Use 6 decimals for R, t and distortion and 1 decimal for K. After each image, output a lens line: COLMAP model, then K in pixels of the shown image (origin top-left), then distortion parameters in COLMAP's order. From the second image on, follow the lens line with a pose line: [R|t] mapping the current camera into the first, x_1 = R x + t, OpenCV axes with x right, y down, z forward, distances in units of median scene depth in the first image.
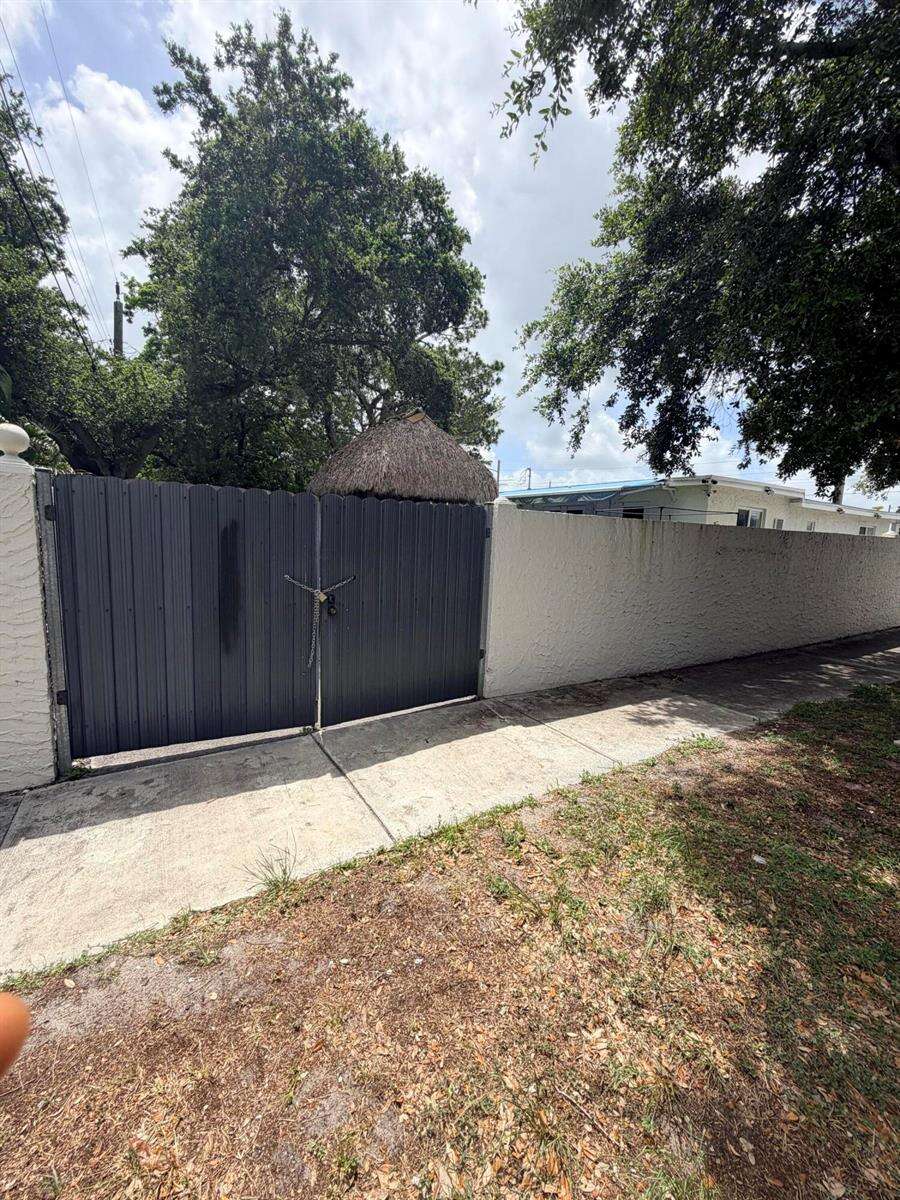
lens RADIAL K [[482.3, 0, 449.1], [0, 482.3, 595.9], [0, 0, 1]] dist [0.002404, 0.000157]
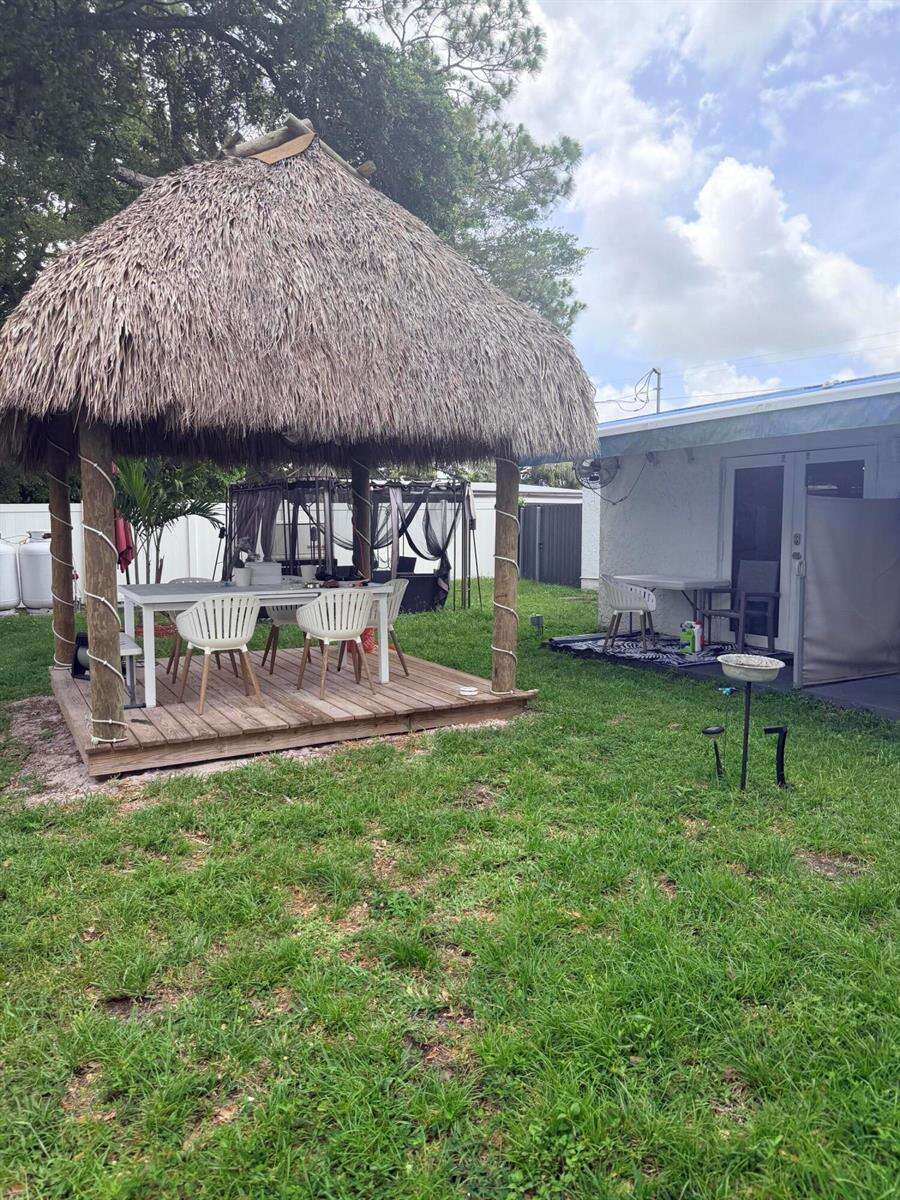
lens RADIAL K [[845.8, 0, 450.9], [0, 845.8, 601.8], [0, 0, 1]] dist [0.001890, 0.001133]
pose [[0.998086, -0.035596, -0.050571, 0.018539], [0.033780, 0.998769, -0.036319, -0.040949], [0.051801, 0.034541, 0.998060, 0.238894]]
